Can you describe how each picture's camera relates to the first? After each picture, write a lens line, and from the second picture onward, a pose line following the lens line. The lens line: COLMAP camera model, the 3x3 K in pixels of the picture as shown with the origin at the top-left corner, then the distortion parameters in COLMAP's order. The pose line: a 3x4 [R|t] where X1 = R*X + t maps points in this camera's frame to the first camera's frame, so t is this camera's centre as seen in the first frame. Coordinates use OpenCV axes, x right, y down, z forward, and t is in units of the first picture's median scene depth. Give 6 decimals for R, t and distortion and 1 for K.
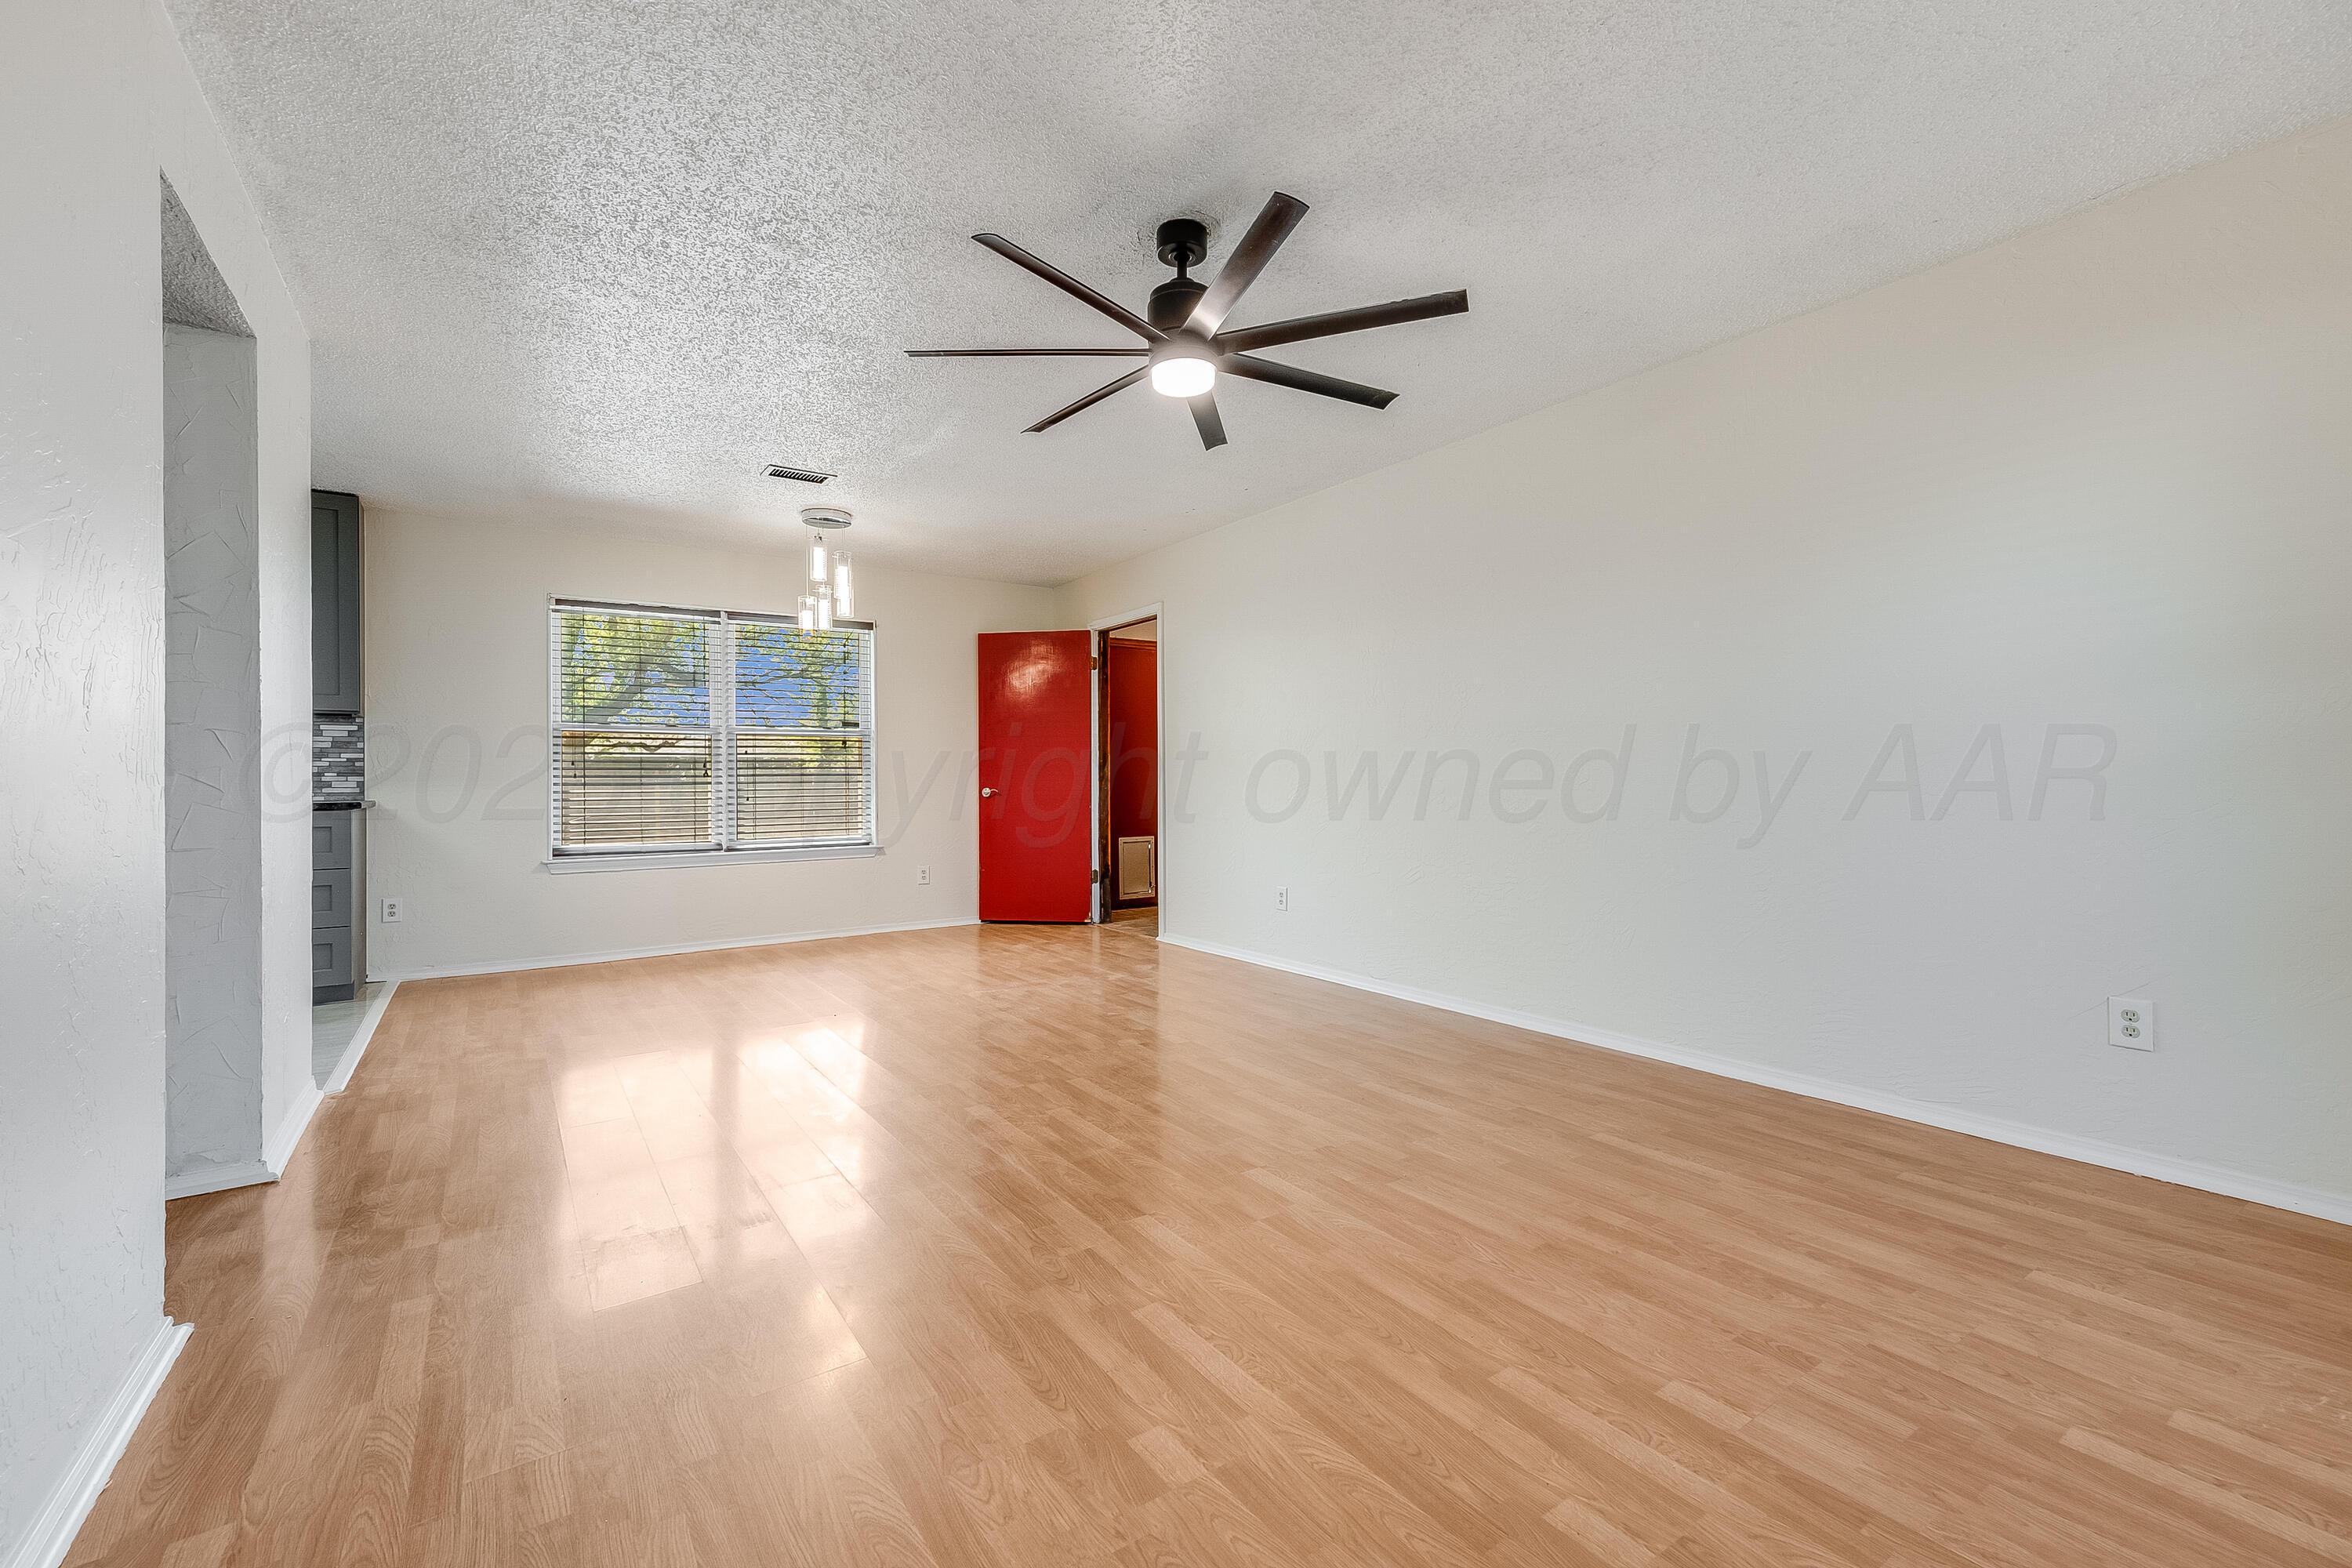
lens RADIAL K [[988.9, 0, 1169.0], [0, 988.9, 768.0], [0, 0, 1]] dist [0.015273, -0.004303]
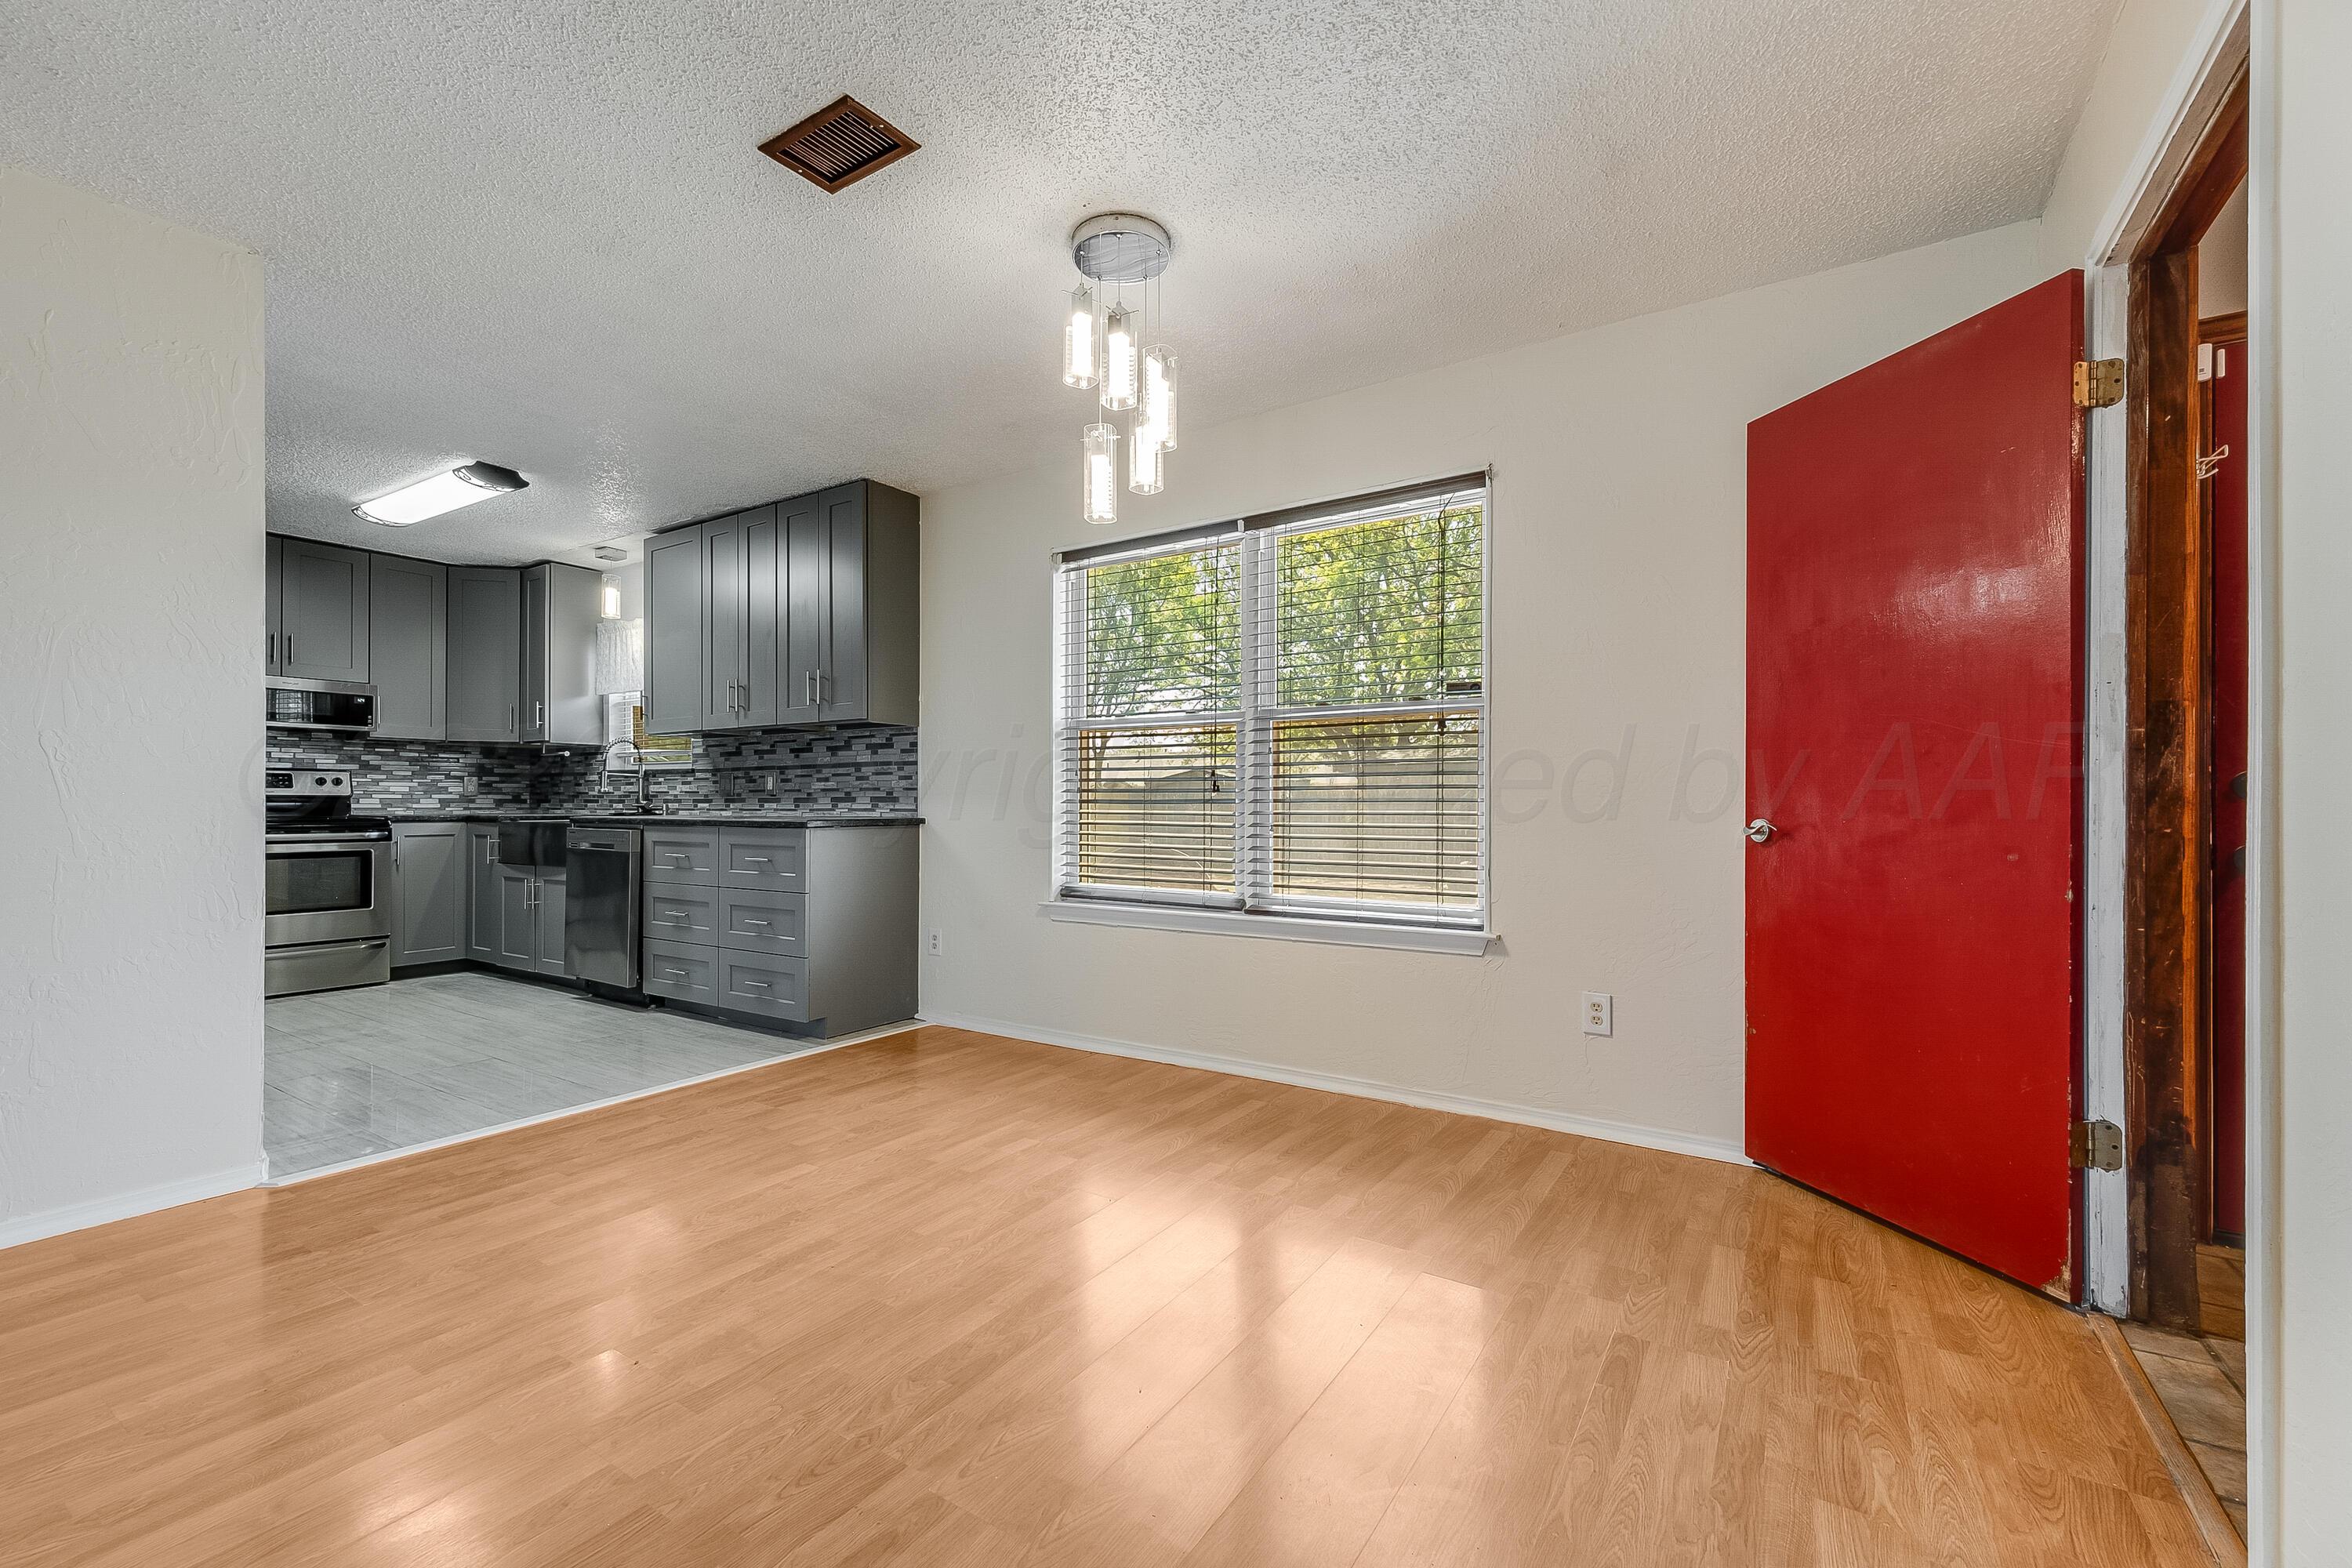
lens RADIAL K [[988.9, 0, 1171.0], [0, 988.9, 795.2], [0, 0, 1]] dist [0.015273, -0.004303]
pose [[0.385722, 0.000726, -0.922615, 0.112713], [0.009052, 0.999949, 0.004571, 0.009768], [0.922570, -0.010115, 0.385696, 0.866677]]
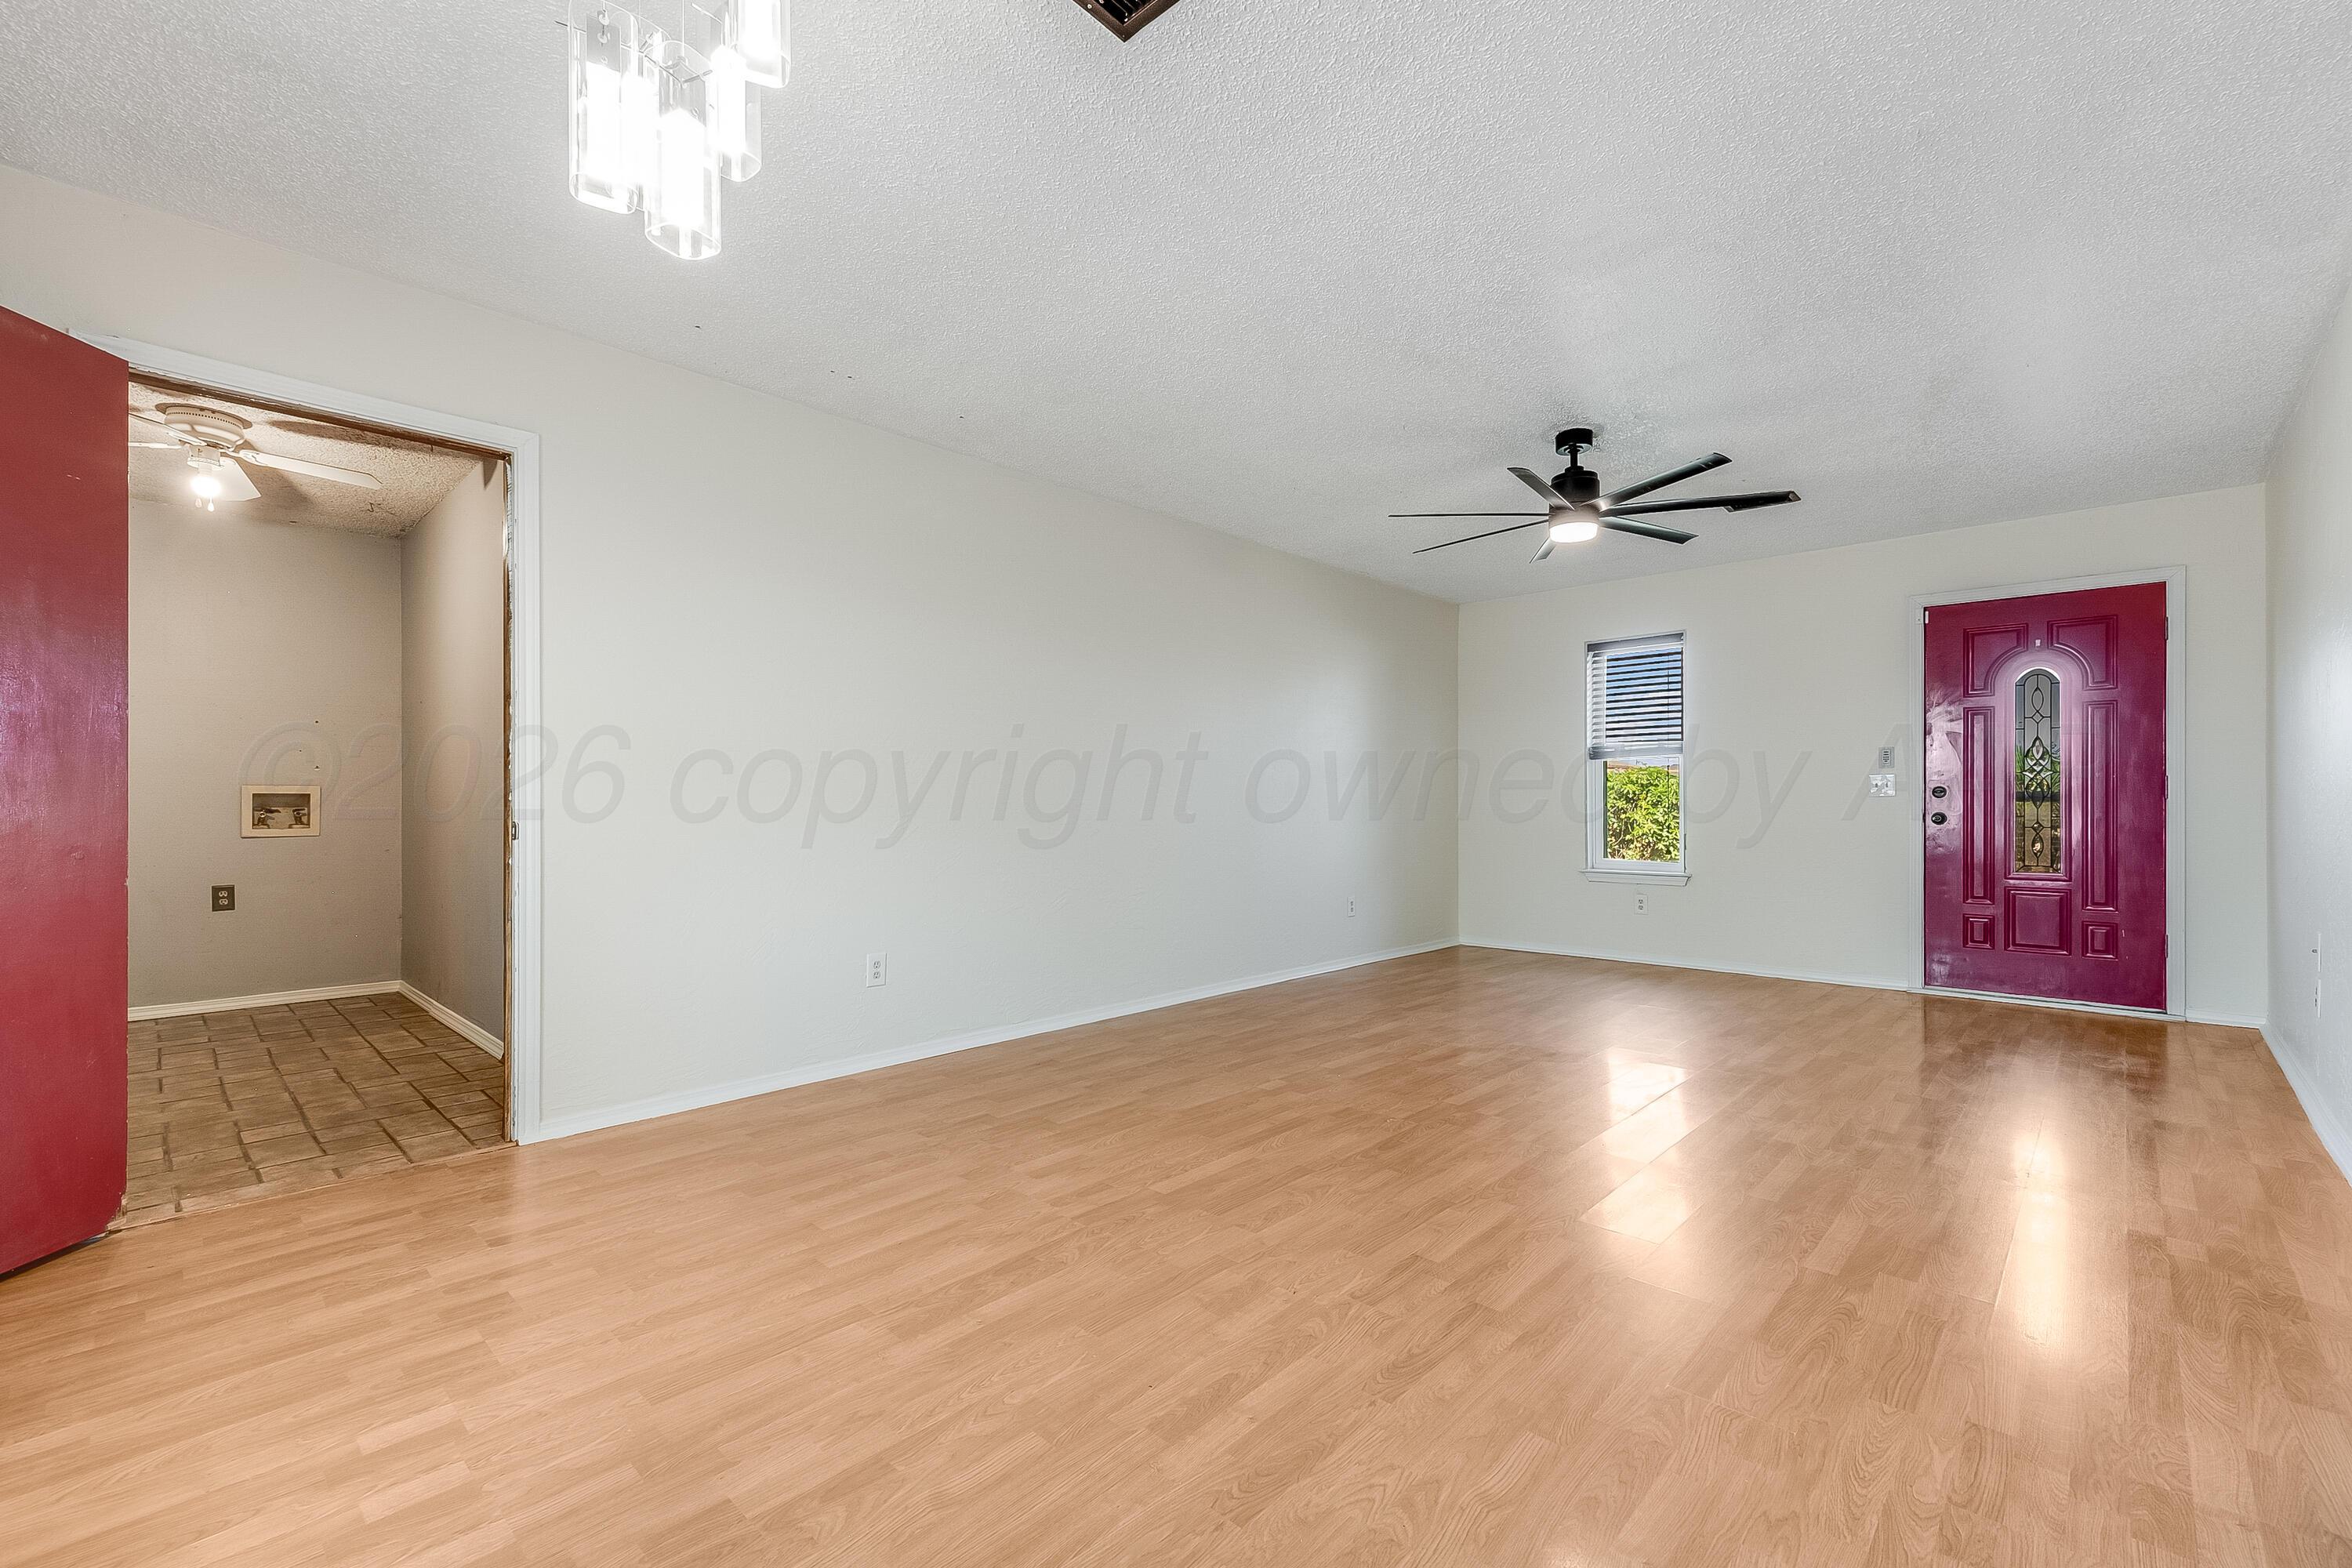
lens RADIAL K [[988.9, 0, 1178.4], [0, 988.9, 805.3], [0, 0, 1]] dist [0.015273, -0.004303]
pose [[-0.216191, 0.006425, 0.976330, -0.656239], [-0.011075, 0.999898, -0.009032, 0.016537], [-0.976288, -0.012766, -0.216098, 0.959858]]
